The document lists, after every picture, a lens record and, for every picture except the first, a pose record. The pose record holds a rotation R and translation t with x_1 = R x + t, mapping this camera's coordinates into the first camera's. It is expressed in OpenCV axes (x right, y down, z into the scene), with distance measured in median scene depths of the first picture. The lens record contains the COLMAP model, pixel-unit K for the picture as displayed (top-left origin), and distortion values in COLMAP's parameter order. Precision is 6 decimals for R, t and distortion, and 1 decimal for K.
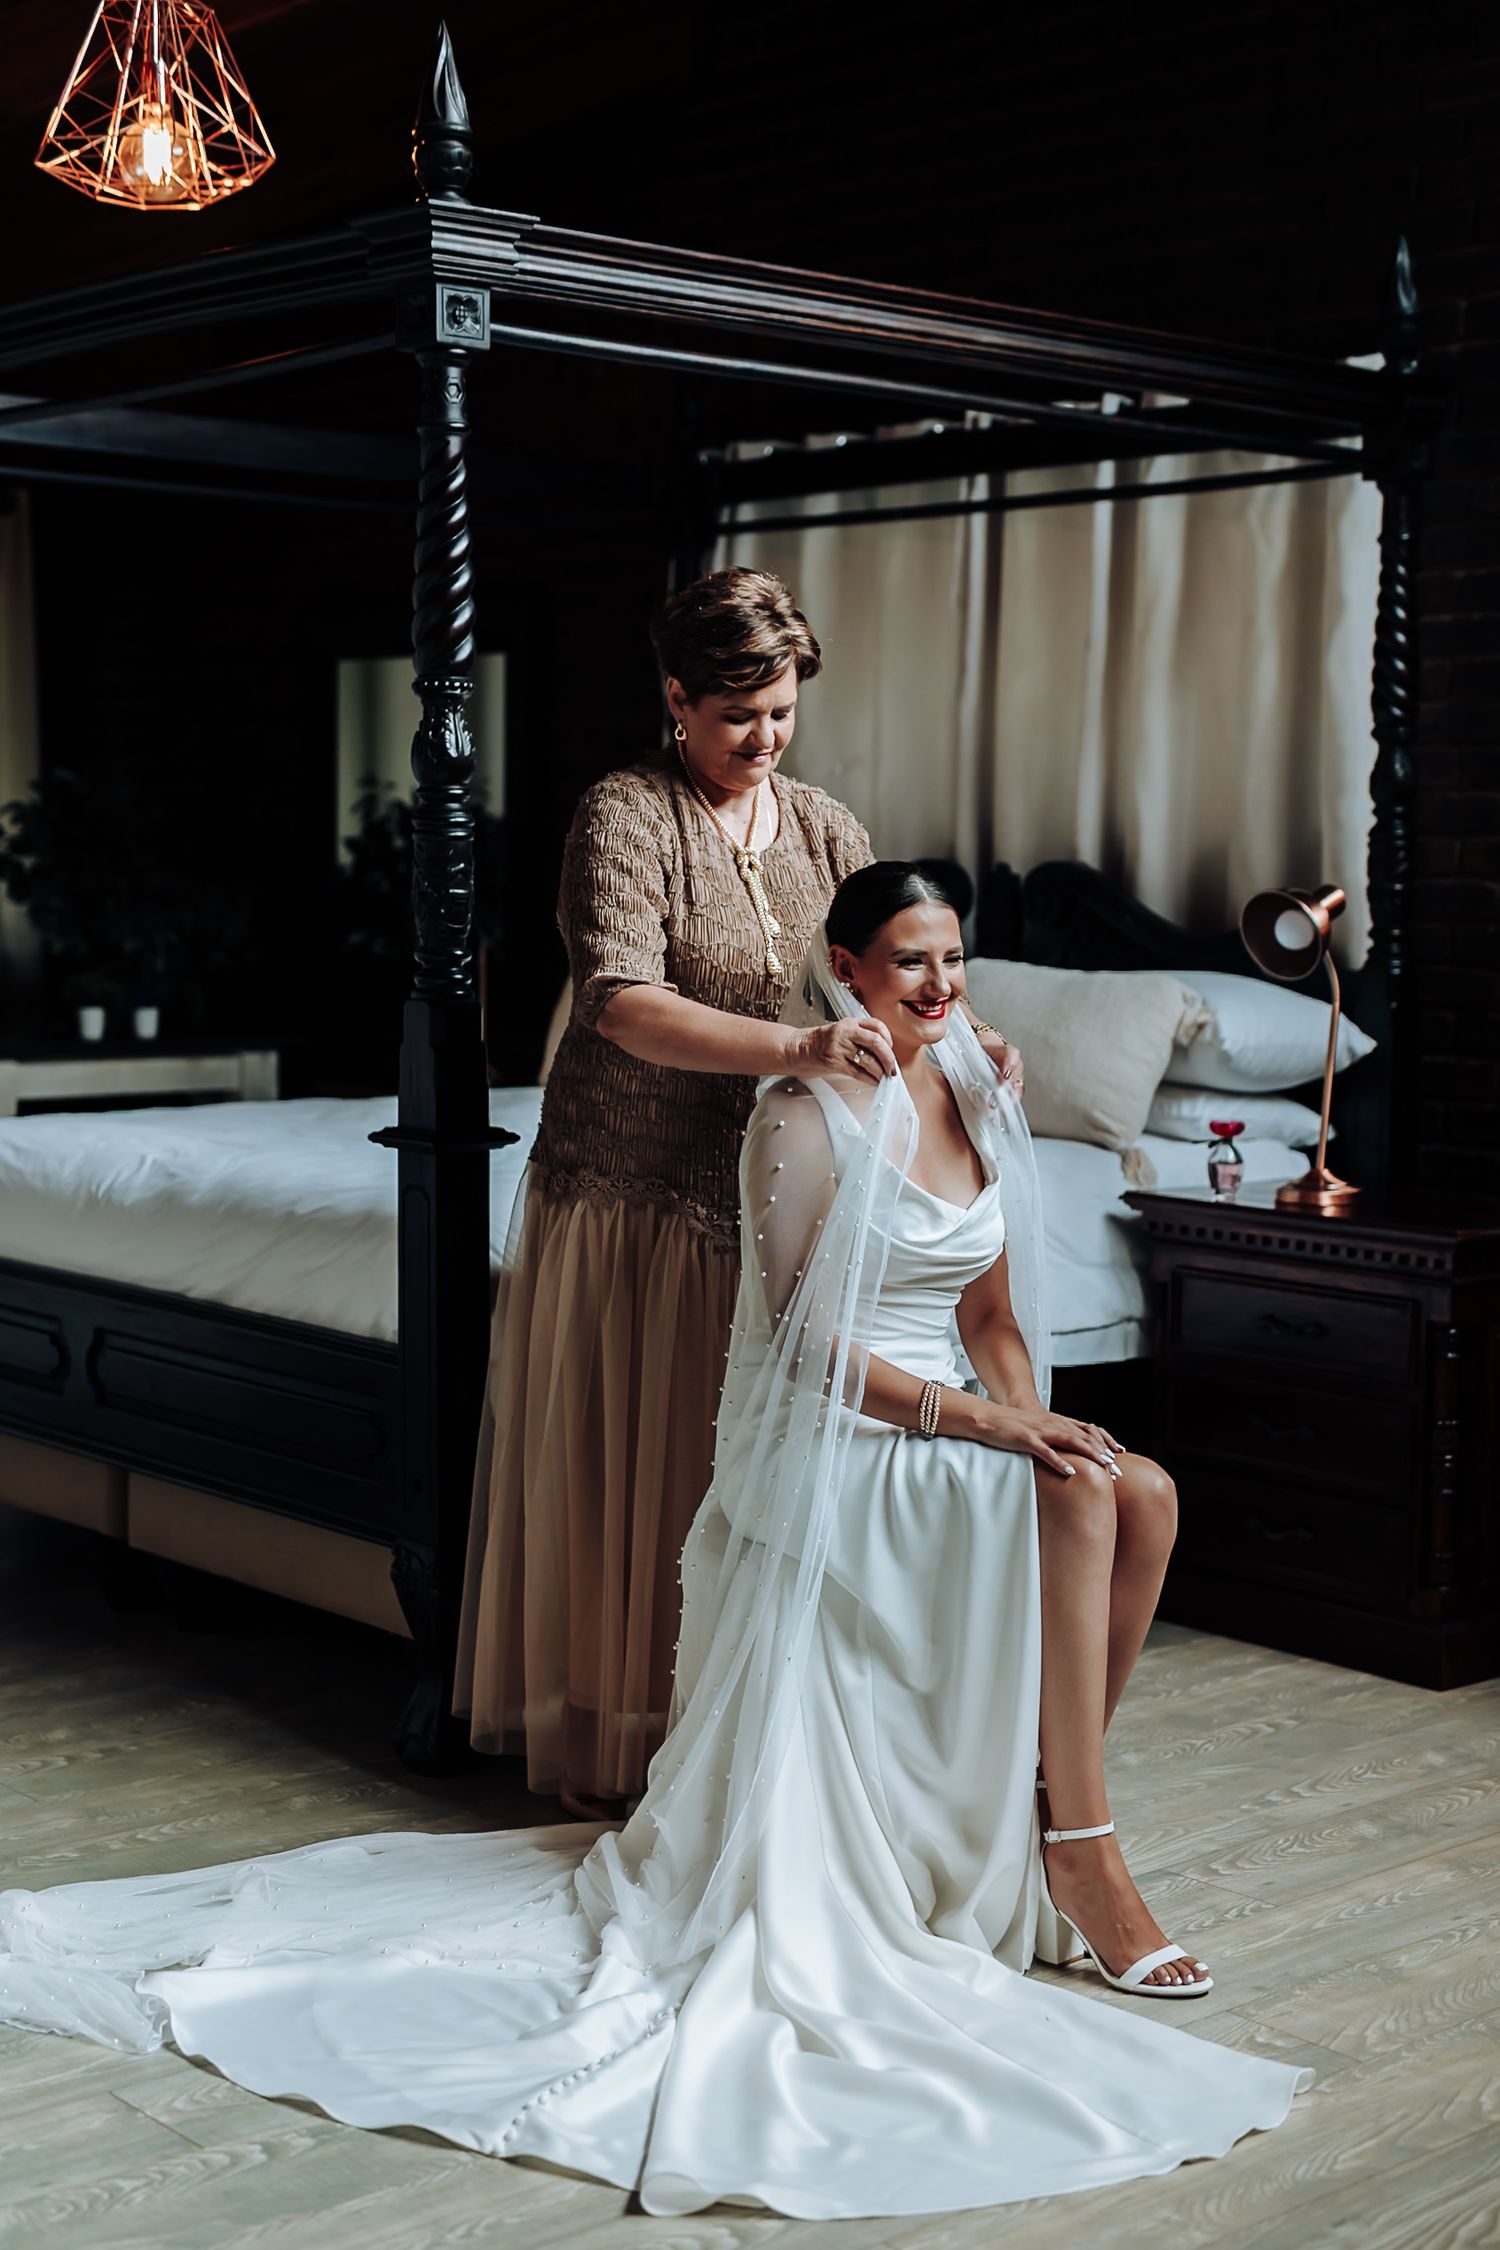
lens RADIAL K [[3235.3, 0, 735.5], [0, 3235.3, 1122.4], [0, 0, 1]] dist [0.000843, -0.020356]
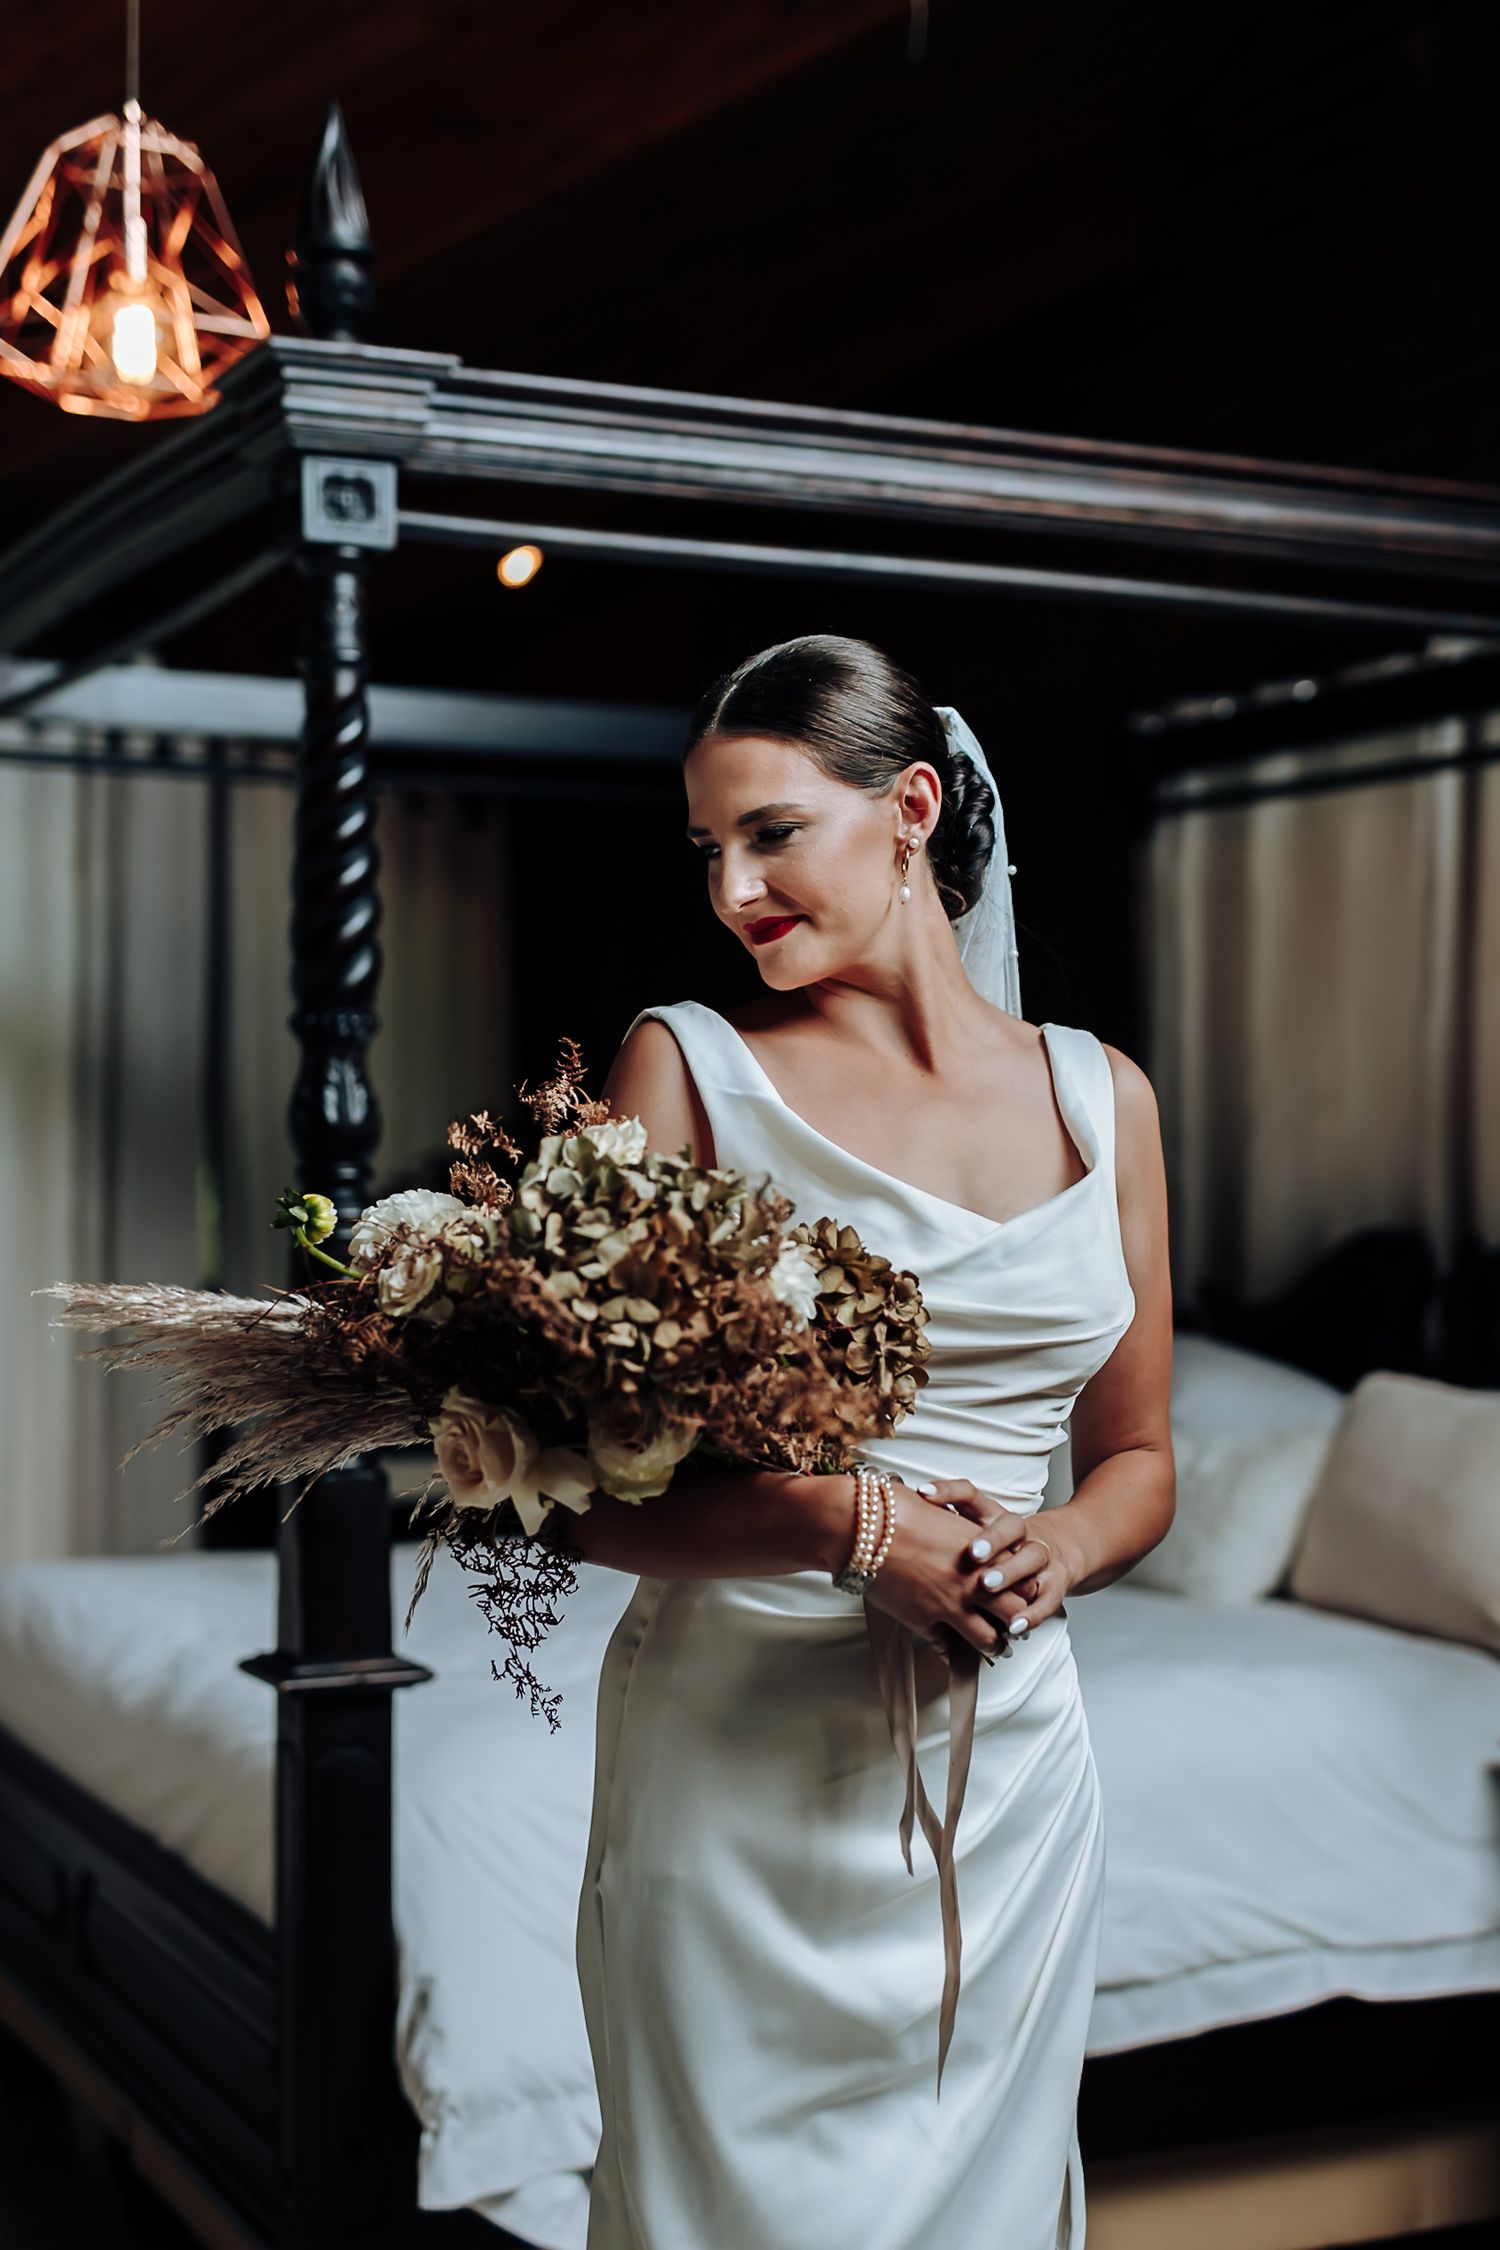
lens RADIAL K [[3243.1, 0, 736.4], [0, 3243.1, 1141.7], [0, 0, 1]] dist [0.010683, -0.015196]
pose [[0.959500, -0.009719, -0.281540, 0.170325], [-0.015735, 0.995995, -0.088009, -0.043524], [0.281268, 0.088875, 0.955505, 0.315877]]
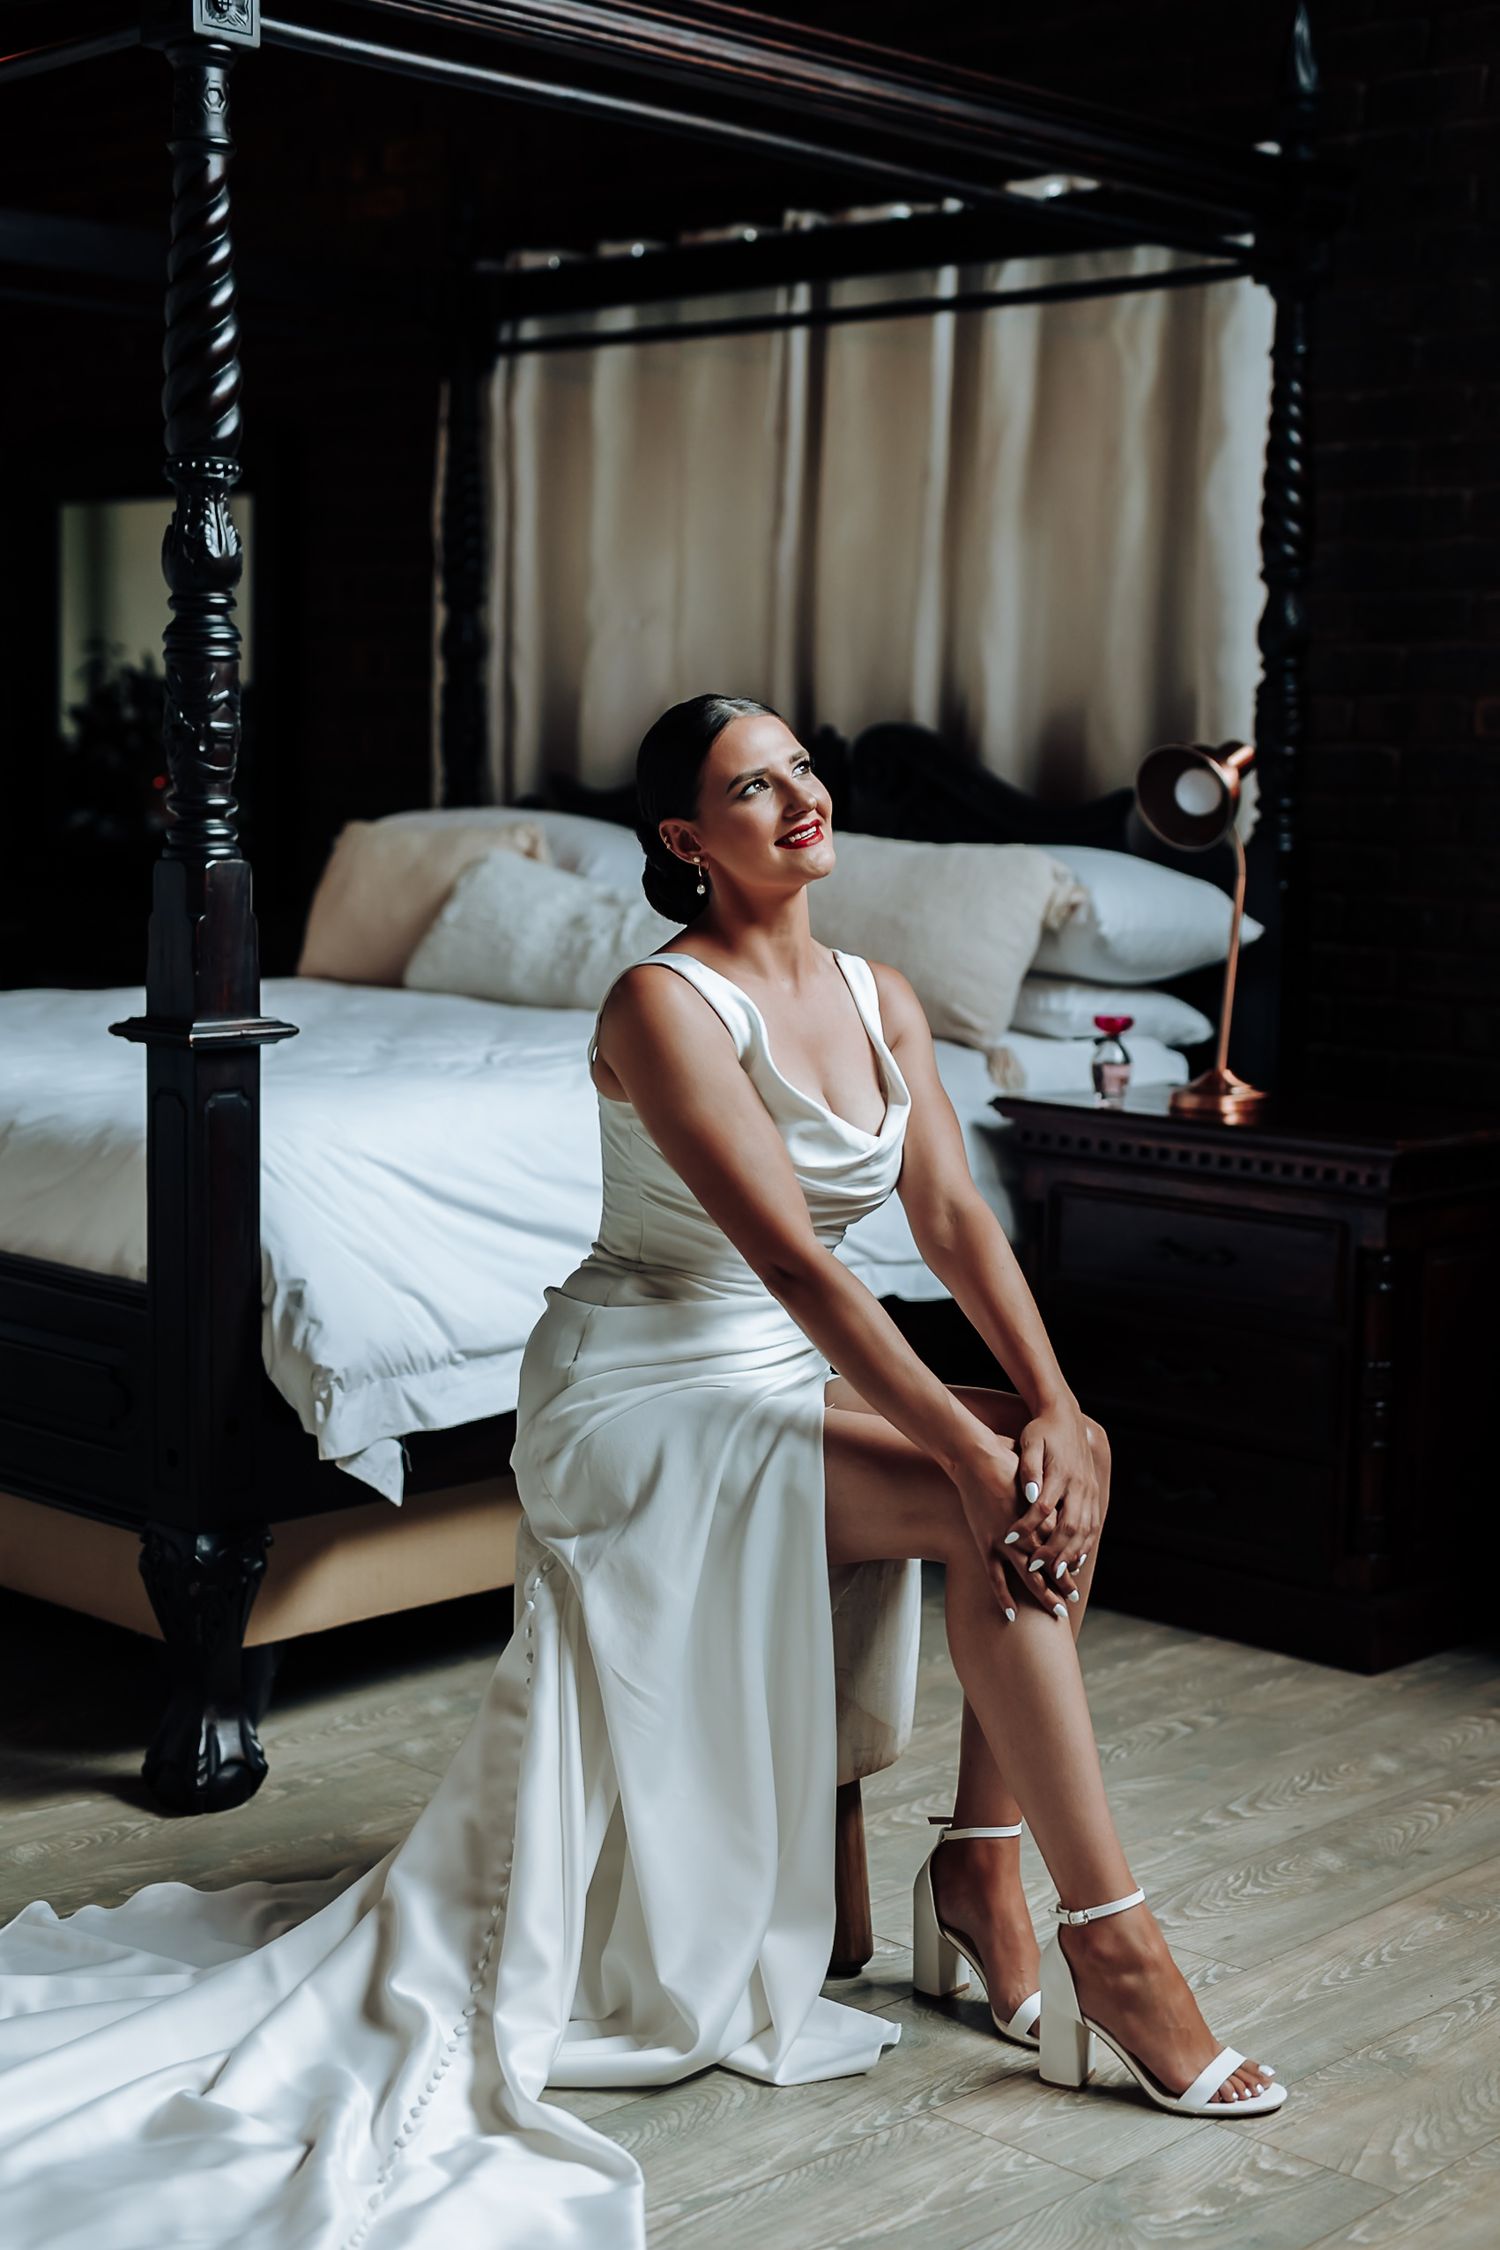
lens RADIAL K [[3195.0, 0, 748.3], [0, 3195.0, 1111.4], [0, 0, 1]] dist [0.008445, -0.053585]
pose [[0.995822, -0.001168, 0.091306, -0.024656], [-0.001108, 0.999690, 0.024866, 0.004504], [-0.091307, -0.024863, 0.995512, 0.170468]]
